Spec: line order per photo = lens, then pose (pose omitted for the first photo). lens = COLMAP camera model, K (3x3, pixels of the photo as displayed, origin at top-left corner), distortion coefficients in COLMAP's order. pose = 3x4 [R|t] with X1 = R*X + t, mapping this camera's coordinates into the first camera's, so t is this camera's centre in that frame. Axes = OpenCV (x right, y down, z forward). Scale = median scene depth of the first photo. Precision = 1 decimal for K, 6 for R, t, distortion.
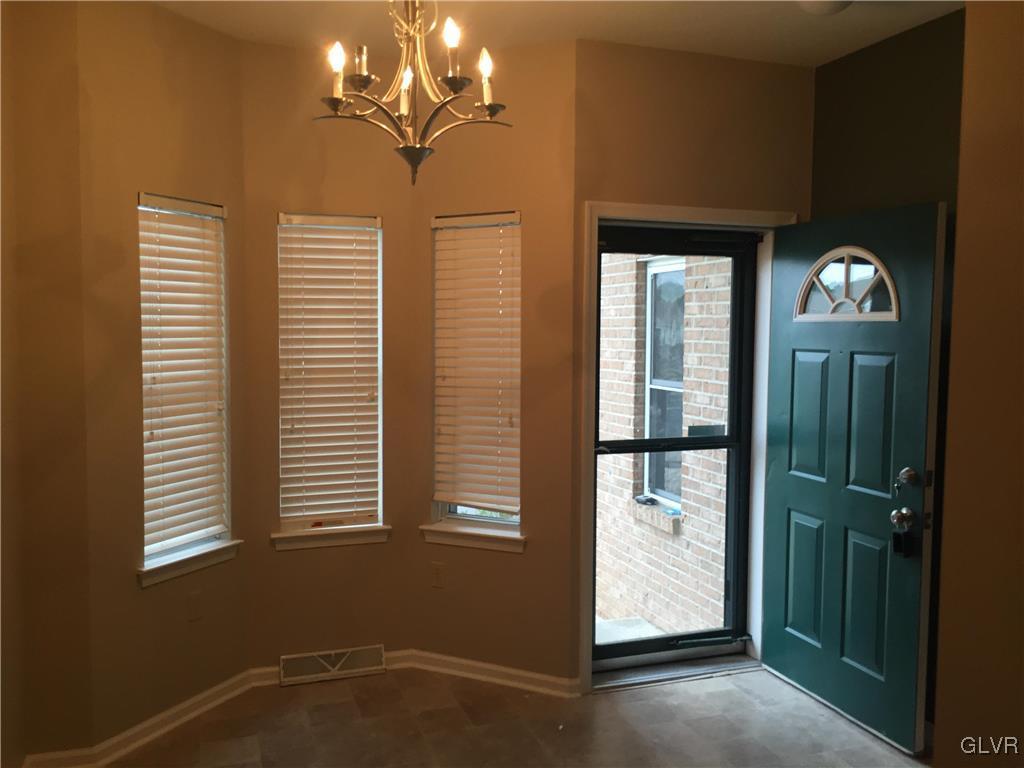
lens RADIAL K [[889.3, 0, 511.8], [0, 889.3, 382.0], [0, 0, 1]] dist [0.086964, -0.094781]
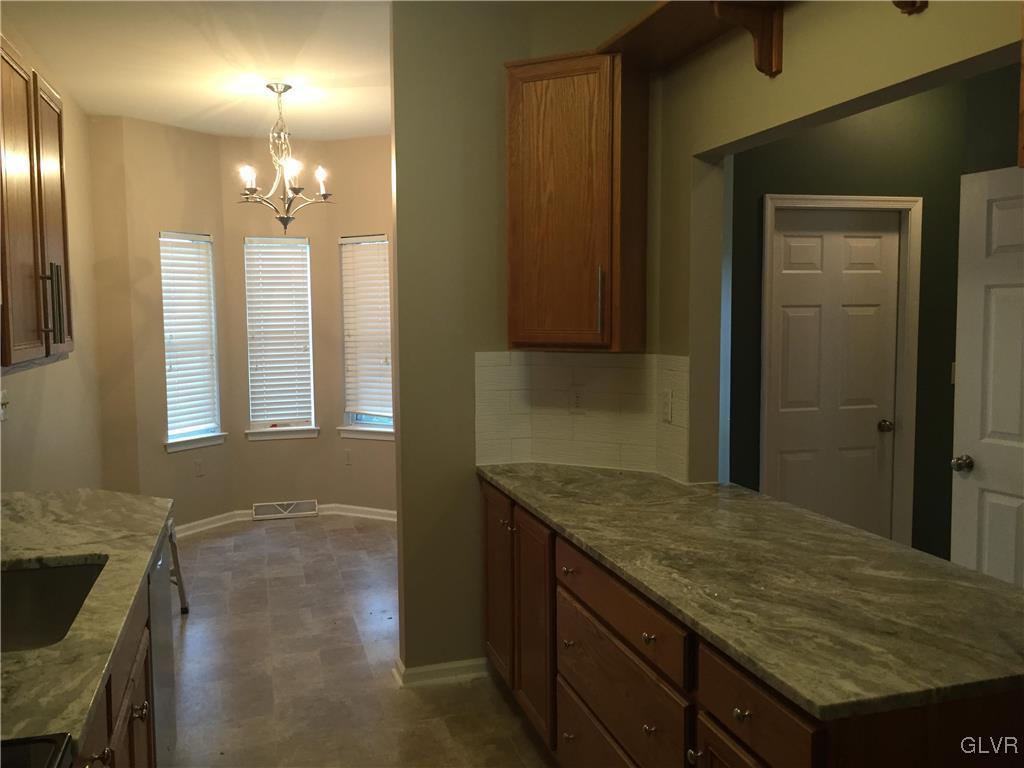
lens RADIAL K [[889.3, 0, 513.1], [0, 889.3, 386.6], [0, 0, 1]] dist [0.086964, -0.094781]
pose [[0.998571, -0.009518, -0.052592, 0.320723], [0.011060, 0.999515, 0.029103, 0.045350], [0.052289, -0.029643, 0.998192, -0.641485]]
